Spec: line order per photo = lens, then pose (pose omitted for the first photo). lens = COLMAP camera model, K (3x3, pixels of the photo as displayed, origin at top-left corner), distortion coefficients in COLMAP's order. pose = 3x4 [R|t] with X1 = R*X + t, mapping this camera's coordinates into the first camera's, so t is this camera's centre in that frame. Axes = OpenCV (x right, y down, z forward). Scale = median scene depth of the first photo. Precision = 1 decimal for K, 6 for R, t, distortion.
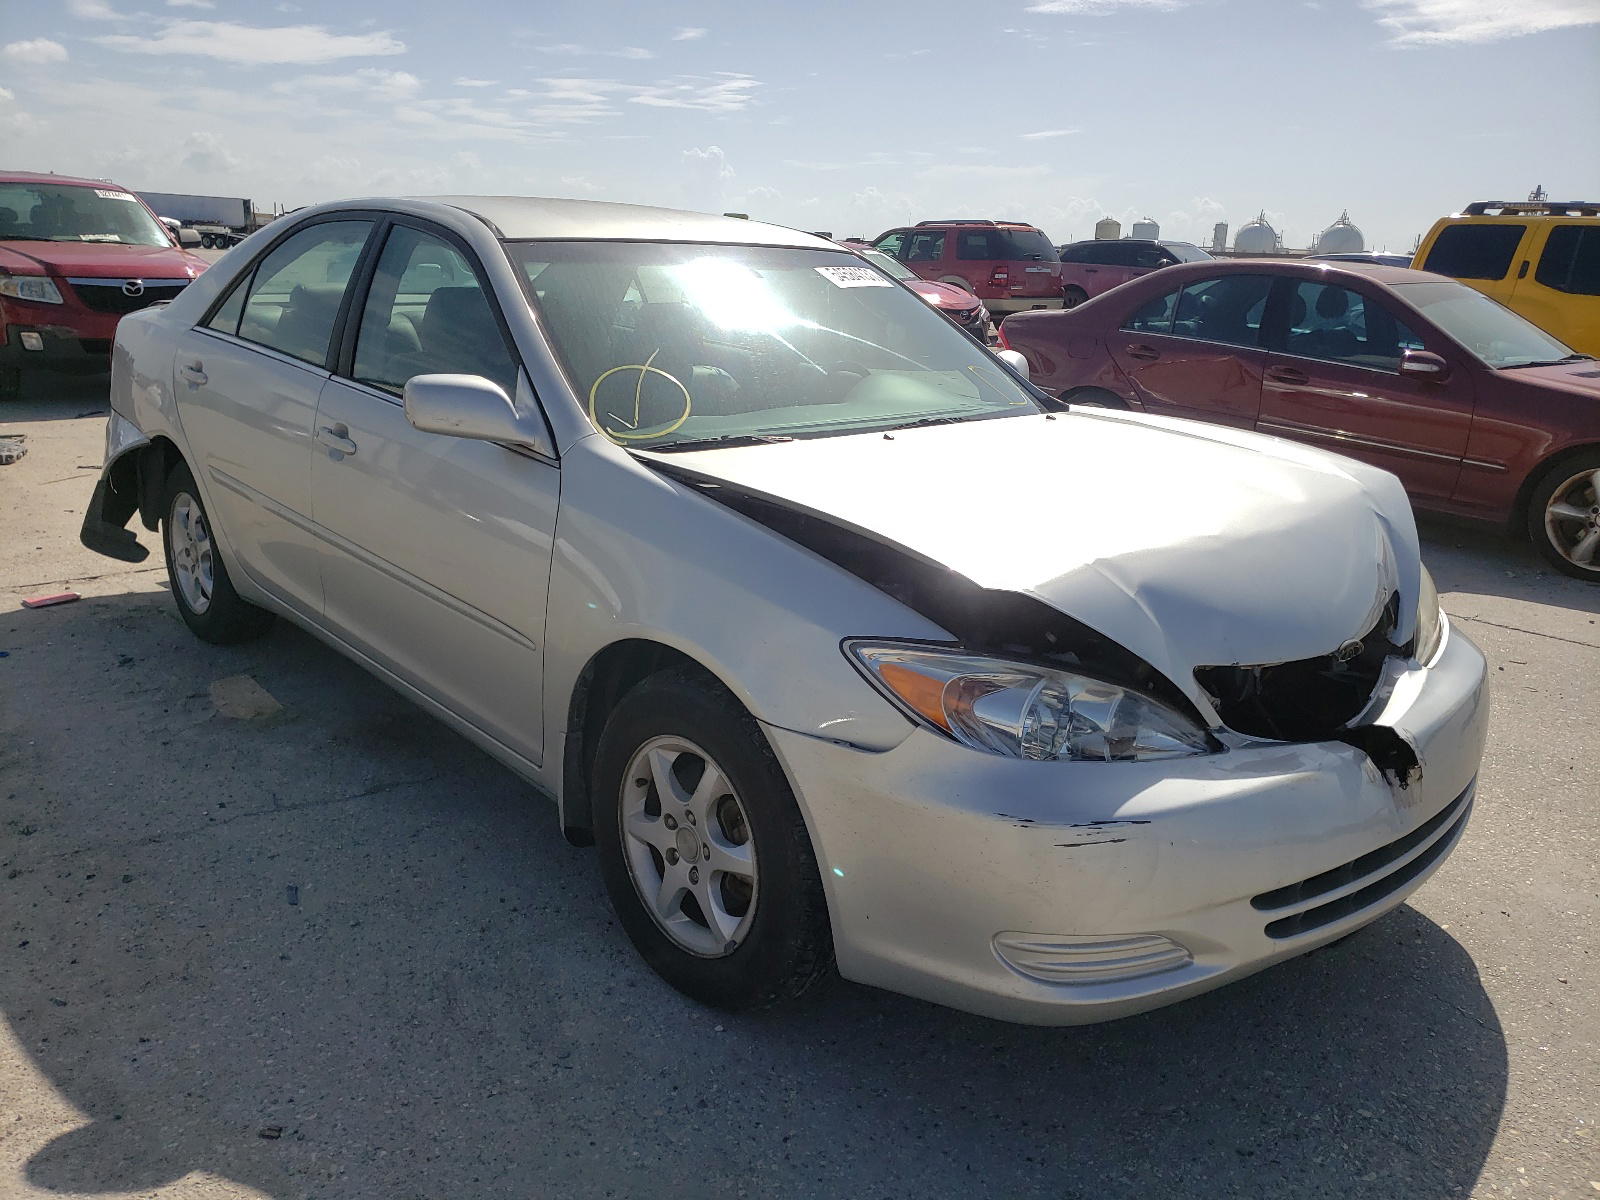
lens RADIAL K [[1232.6, 0, 798.9], [0, 1232.6, 618.8], [0, 0, 1]] dist [0.005803, -0.001228]
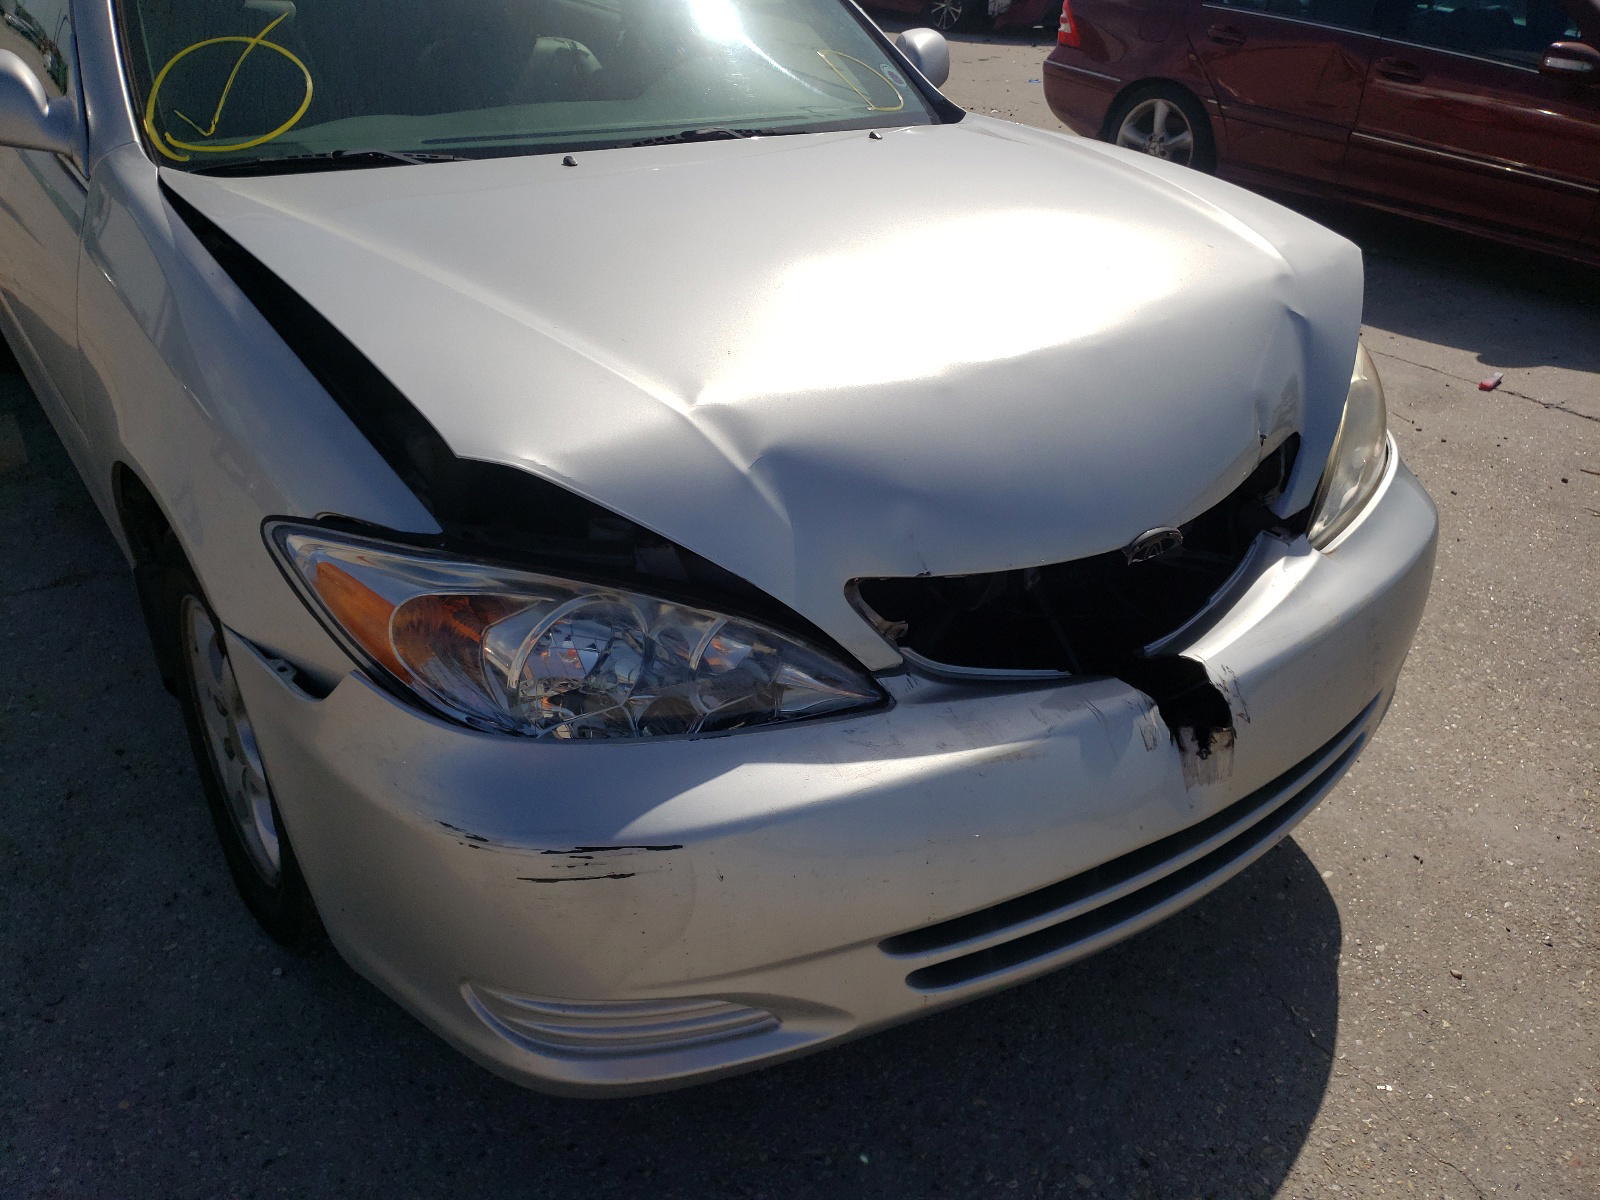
lens RADIAL K [[1232.6, 0, 798.9], [0, 1232.6, 618.8], [0, 0, 1]] dist [0.005803, -0.001228]
pose [[0.994497, 0.066354, -0.081074, 0.308812], [-0.045338, 0.970223, 0.237934, -0.080844], [0.094448, -0.232949, 0.967892, 0.337056]]
